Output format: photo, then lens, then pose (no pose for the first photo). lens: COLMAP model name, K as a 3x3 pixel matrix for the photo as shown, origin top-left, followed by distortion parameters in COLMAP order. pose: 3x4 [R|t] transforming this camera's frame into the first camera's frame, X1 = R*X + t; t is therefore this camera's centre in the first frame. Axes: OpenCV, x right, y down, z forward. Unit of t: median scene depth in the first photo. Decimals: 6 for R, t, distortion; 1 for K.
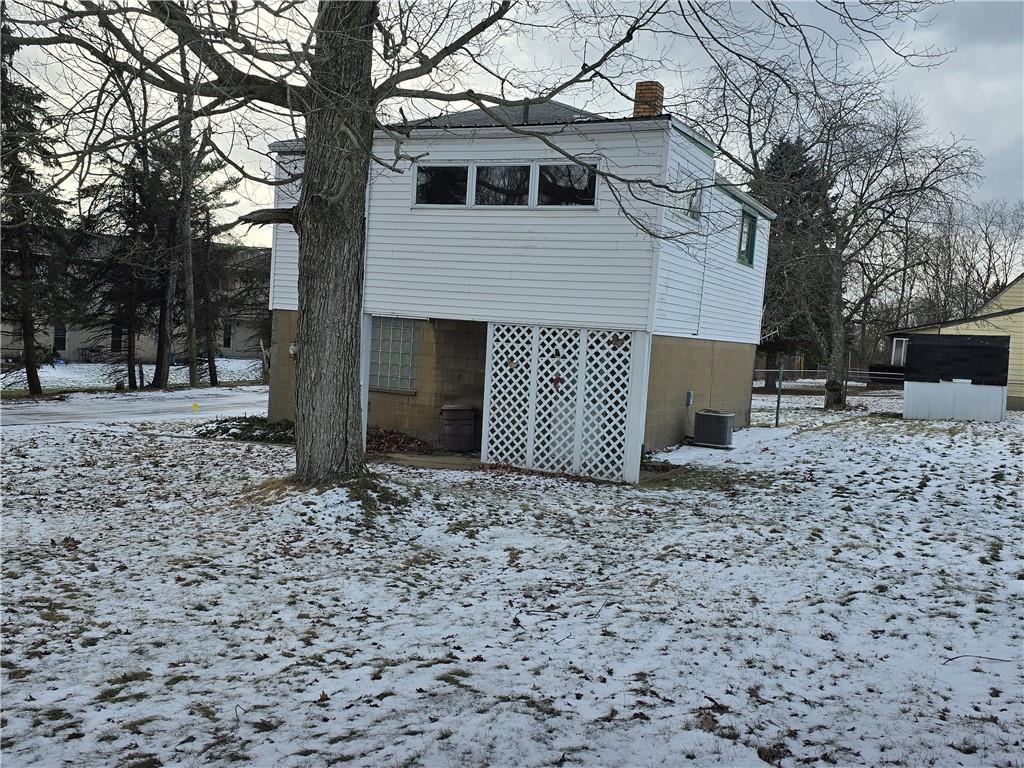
lens RADIAL K [[1004.7, 0, 512.7], [0, 1004.7, 348.3], [0, 0, 1]] dist [0.126505, -0.206528]
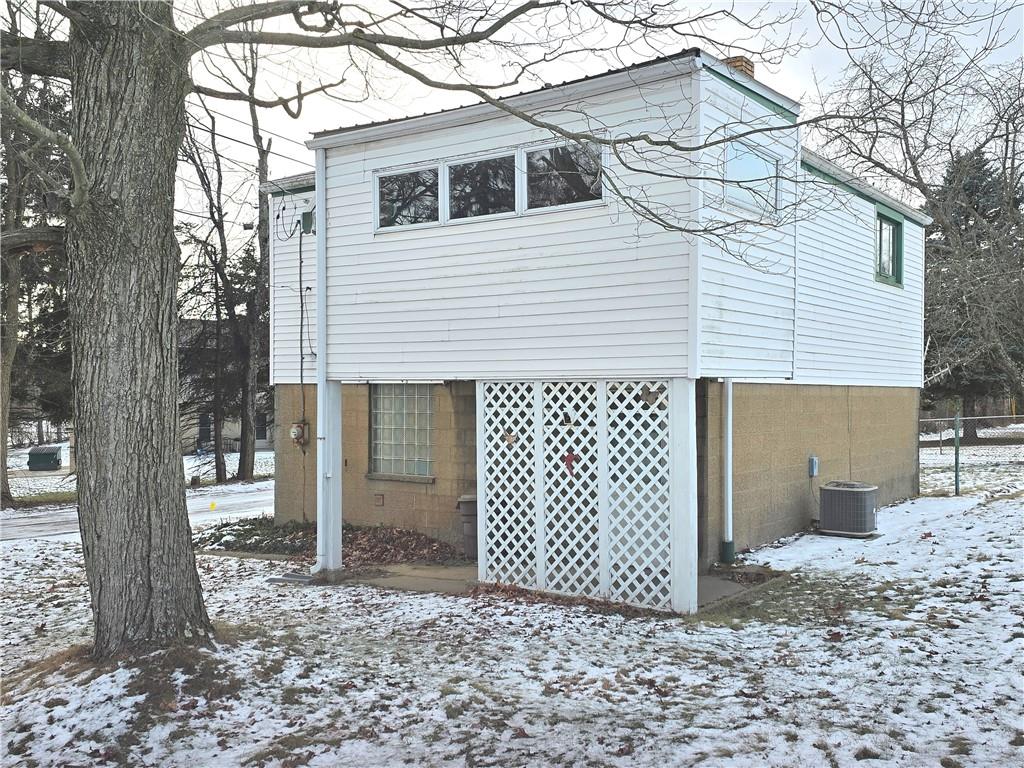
lens RADIAL K [[1004.7, 0, 512.7], [0, 1004.7, 348.3], [0, 0, 1]] dist [0.126505, -0.206528]
pose [[0.981657, -0.073792, -0.175798, 0.130774], [0.062159, 0.995553, -0.070789, 0.003465], [0.180239, 0.058563, 0.981878, 0.315588]]
